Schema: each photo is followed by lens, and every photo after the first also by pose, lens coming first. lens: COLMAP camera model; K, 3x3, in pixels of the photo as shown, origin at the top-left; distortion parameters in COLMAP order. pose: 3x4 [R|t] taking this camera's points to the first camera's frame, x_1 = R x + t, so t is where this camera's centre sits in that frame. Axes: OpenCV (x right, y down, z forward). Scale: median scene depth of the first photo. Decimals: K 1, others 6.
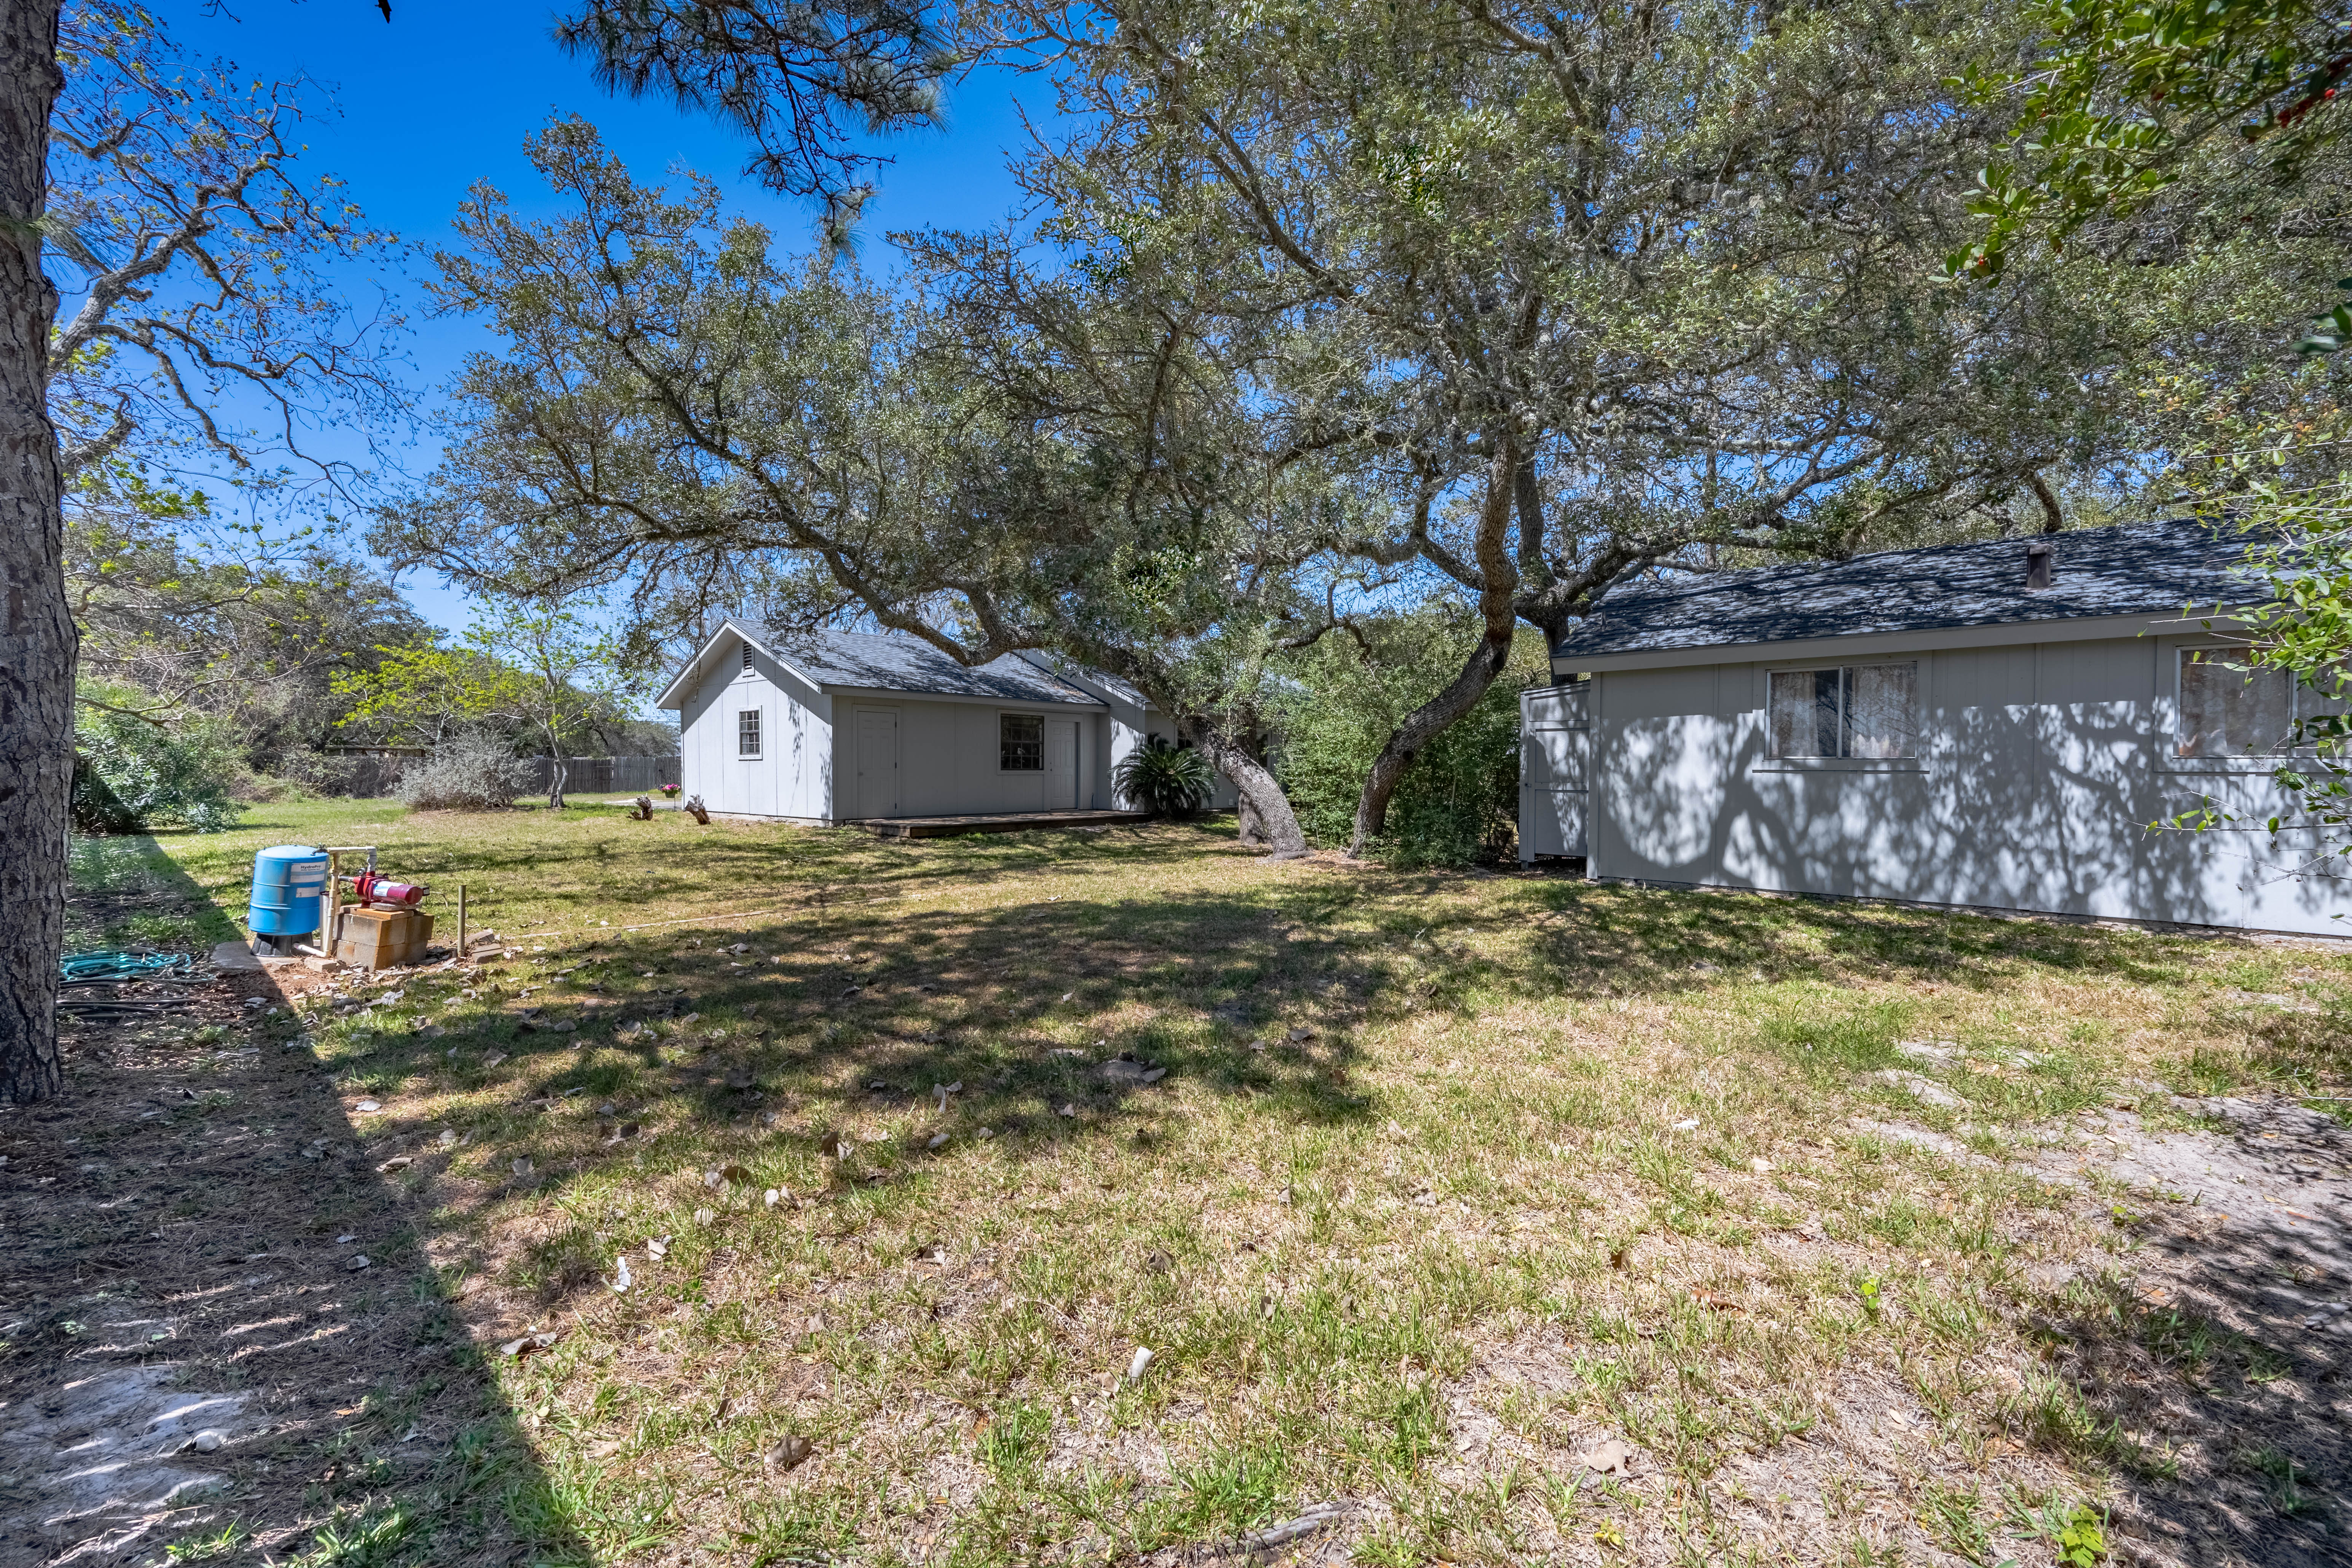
lens RADIAL K [[937.3, 0, 1173.4], [0, 937.3, 779.7], [0, 0, 1]] dist [-0.000615, -0.000008]
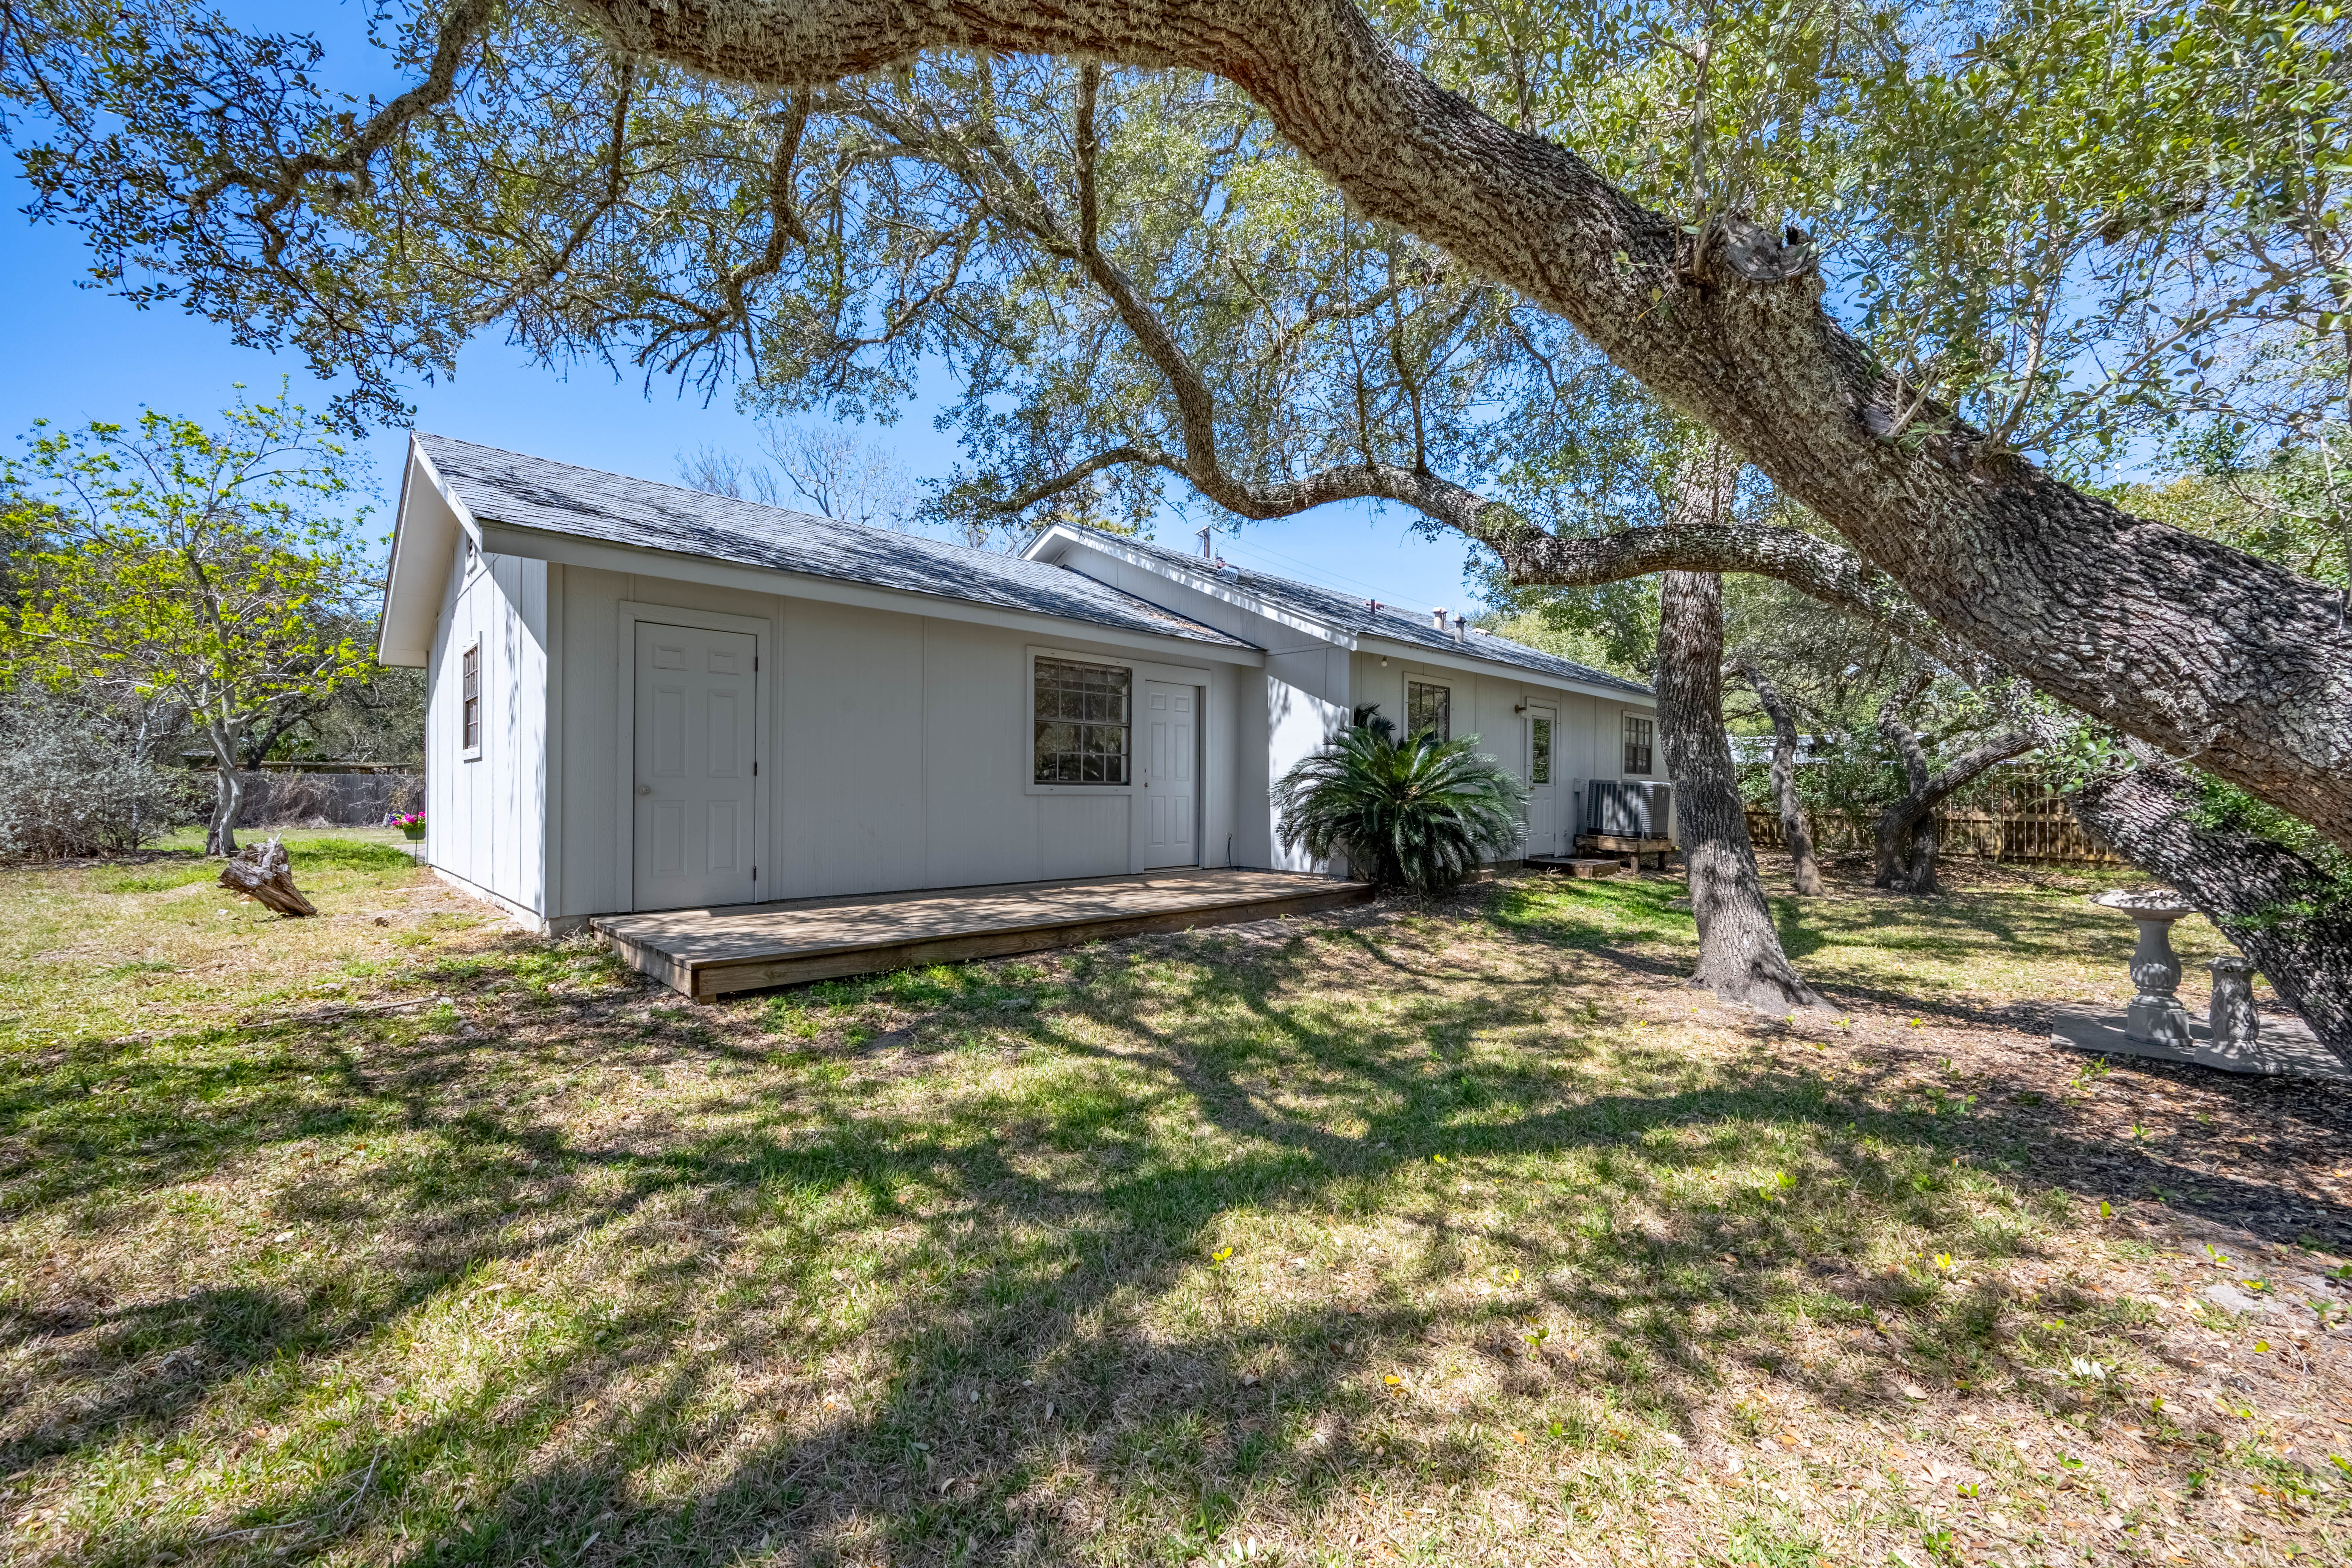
lens RADIAL K [[937.3, 0, 1177.4], [0, 937.3, 794.4], [0, 0, 1]] dist [-0.000615, -0.000008]
pose [[0.997660, 0.005079, -0.068185, -0.082964], [-0.005985, 0.999896, -0.013089, -0.000633], [0.068111, 0.013467, 0.997587, 0.543744]]
